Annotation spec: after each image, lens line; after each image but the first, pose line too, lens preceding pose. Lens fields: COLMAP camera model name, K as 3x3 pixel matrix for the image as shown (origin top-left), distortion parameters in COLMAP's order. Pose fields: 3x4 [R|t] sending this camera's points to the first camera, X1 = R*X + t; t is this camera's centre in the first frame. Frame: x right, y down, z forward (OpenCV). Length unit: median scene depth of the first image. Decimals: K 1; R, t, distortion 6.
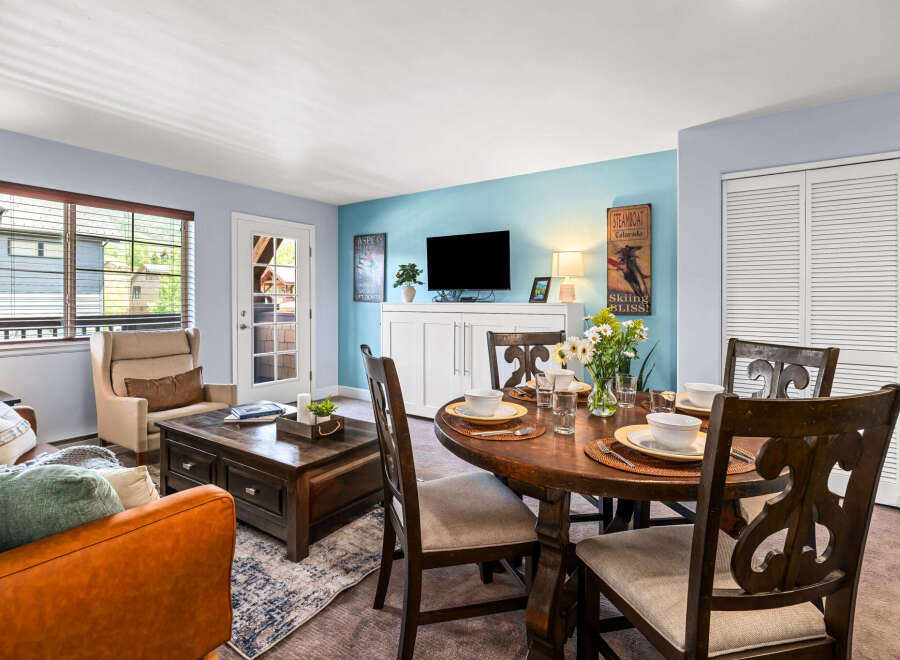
lens RADIAL K [[445.5, 0, 461.7], [0, 445.5, 298.6], [0, 0, 1]] dist [-0.007525, -0.000513]
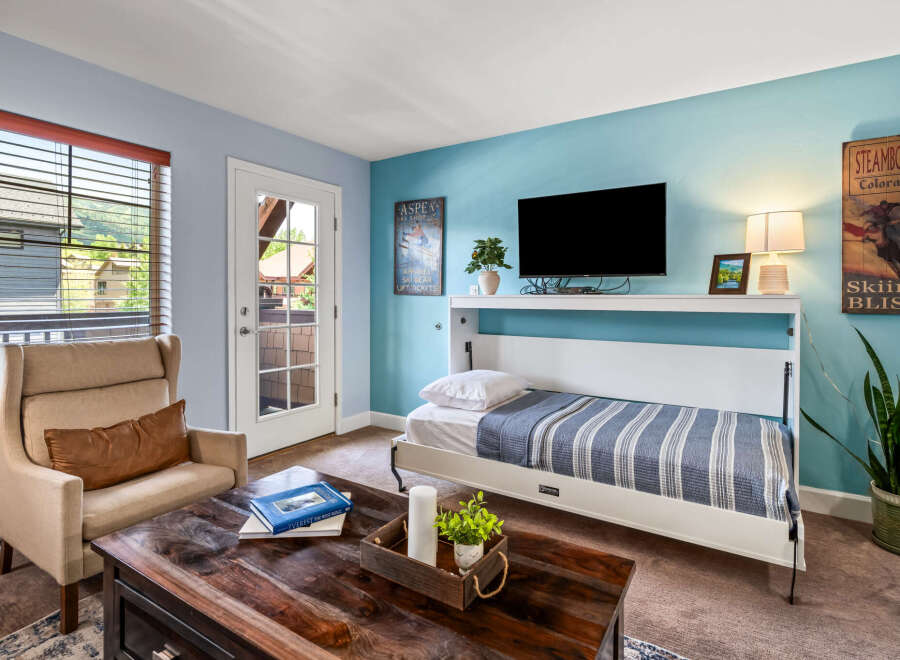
lens RADIAL K [[475.4, 0, 459.4], [0, 475.4, 295.8], [0, 0, 1]] dist [-0.003571, -0.002362]
pose [[0.999909, 0.001142, 0.013465, -0.196843], [-0.001146, 0.999999, 0.000231, 0.010554], [-0.013464, -0.000246, 0.999909, 0.313663]]
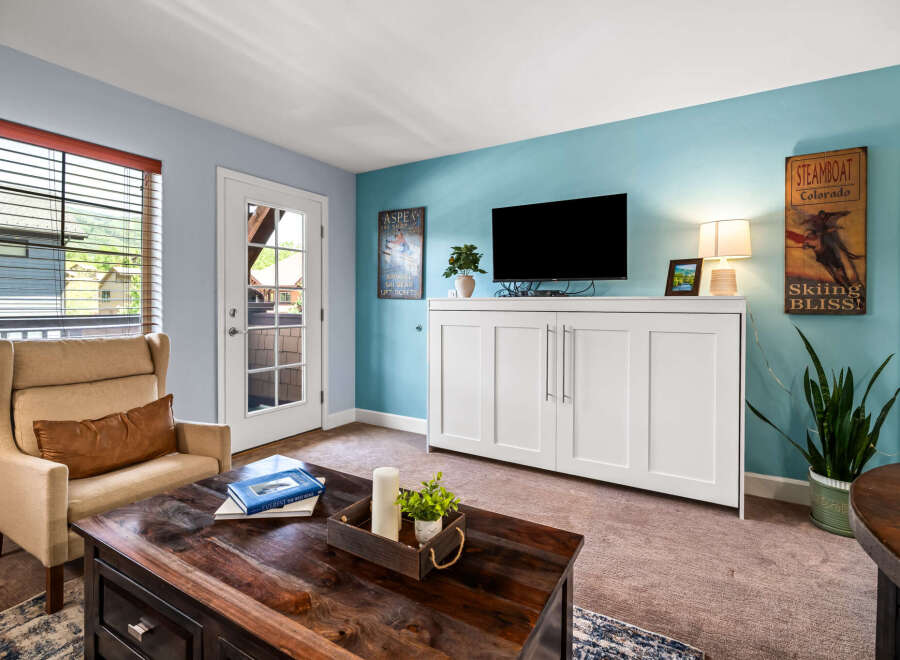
lens RADIAL K [[445.5, 0, 457.9], [0, 445.5, 303.5], [0, 0, 1]] dist [-0.007525, -0.000513]
pose [[0.999249, 0.003252, 0.038609, -0.179524], [-0.003214, 0.999994, -0.001048, 0.020311], [-0.038612, 0.000923, 0.999254, 0.311759]]
